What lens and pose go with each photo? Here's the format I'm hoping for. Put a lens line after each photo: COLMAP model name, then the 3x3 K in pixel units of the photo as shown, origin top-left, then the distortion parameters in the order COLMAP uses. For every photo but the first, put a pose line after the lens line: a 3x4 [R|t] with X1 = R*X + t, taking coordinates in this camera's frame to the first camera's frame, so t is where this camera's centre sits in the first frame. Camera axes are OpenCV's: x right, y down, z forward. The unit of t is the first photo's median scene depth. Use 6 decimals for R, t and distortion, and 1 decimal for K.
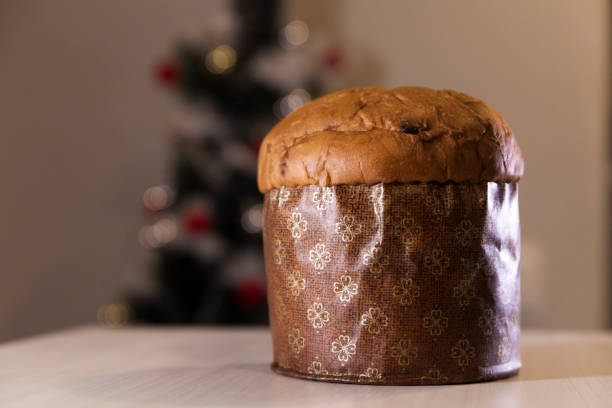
lens RADIAL K [[1086.4, 0, 302.4], [0, 1086.4, 209.7], [0, 0, 1]] dist [-0.050016, 0.000000]
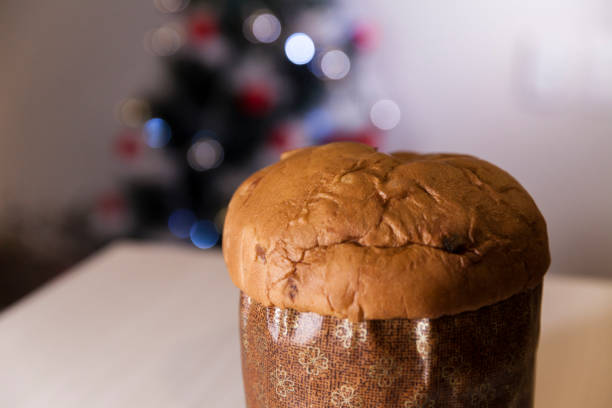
lens RADIAL K [[1086.4, 0, 304.3], [0, 1086.4, 206.3], [0, 0, 1]] dist [-0.050016, 0.000000]
pose [[0.950848, -0.085501, 0.297621, -0.249834], [-0.001018, 0.960257, 0.279115, -0.331829], [-0.309658, -0.265698, 0.912971, 0.302214]]
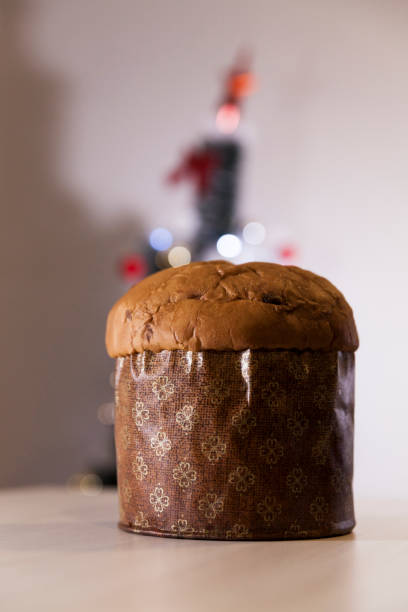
lens RADIAL K [[1086.4, 0, 204.2], [0, 1086.4, 304.2], [0, 0, 1]] dist [-0.050016, 0.000000]
pose [[0.970777, 0.033665, 0.237609, -0.224022], [-0.014299, 0.996467, -0.082759, 0.020341], [-0.239556, 0.076943, 0.967829, -0.027268]]
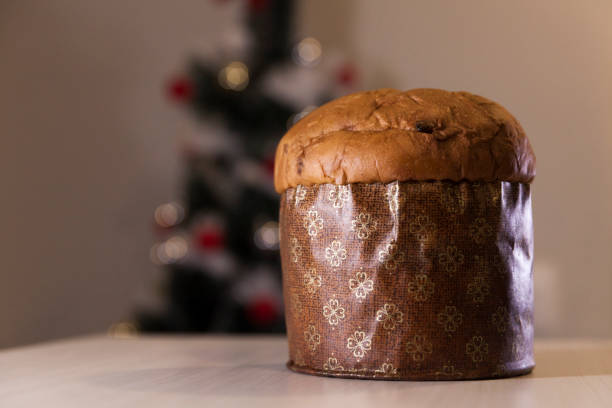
lens RADIAL K [[1108.3, 0, 307.6], [0, 1108.3, 204.4], [0, 0, 1]] dist [-0.051962, 0.000000]
pose [[0.999981, 0.003262, -0.005281, -0.005122], [-0.003407, 0.999612, -0.027630, 0.026049], [0.005189, 0.027648, 0.999604, -0.036414]]
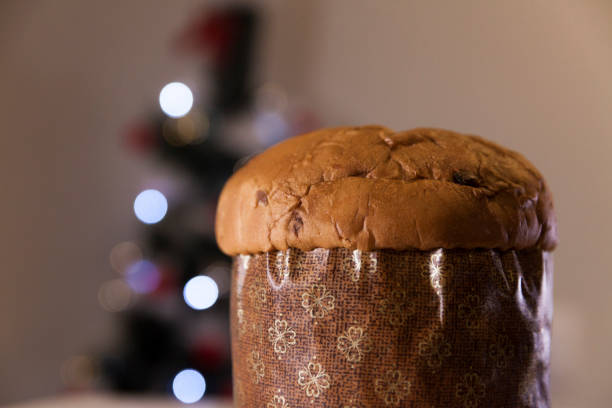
lens RADIAL K [[1086.4, 0, 308.7], [0, 1086.4, 201.9], [0, 0, 1]] dist [-0.050016, 0.000000]
pose [[0.930673, 0.044770, 0.363101, -0.292963], [-0.023736, 0.997782, -0.062187, -0.007530], [-0.365080, 0.049257, 0.929672, 0.315799]]
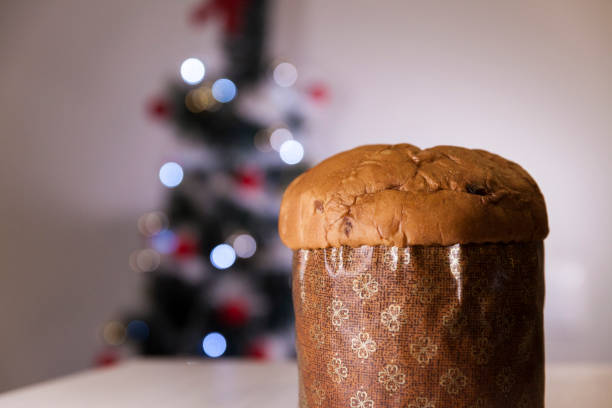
lens RADIAL K [[1086.4, 0, 301.0], [0, 1086.4, 201.6], [0, 0, 1]] dist [-0.050016, 0.000000]
pose [[0.933403, 0.004988, 0.358795, -0.423422], [0.000038, 0.999902, -0.014000, -0.049711], [-0.358830, 0.013081, 0.933311, 0.108731]]
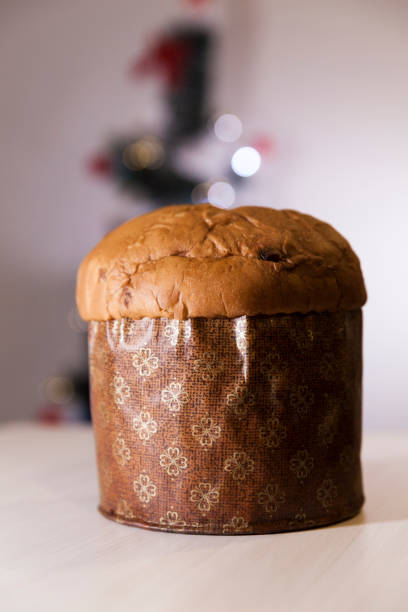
lens RADIAL K [[1086.4, 0, 198.6], [0, 1086.4, 304.9], [0, 0, 1]] dist [-0.050016, 0.000000]
pose [[0.964823, -0.018208, 0.262268, -0.203979], [0.009963, 0.999415, 0.032731, -0.063913], [-0.262710, -0.028966, 0.964440, 0.124198]]
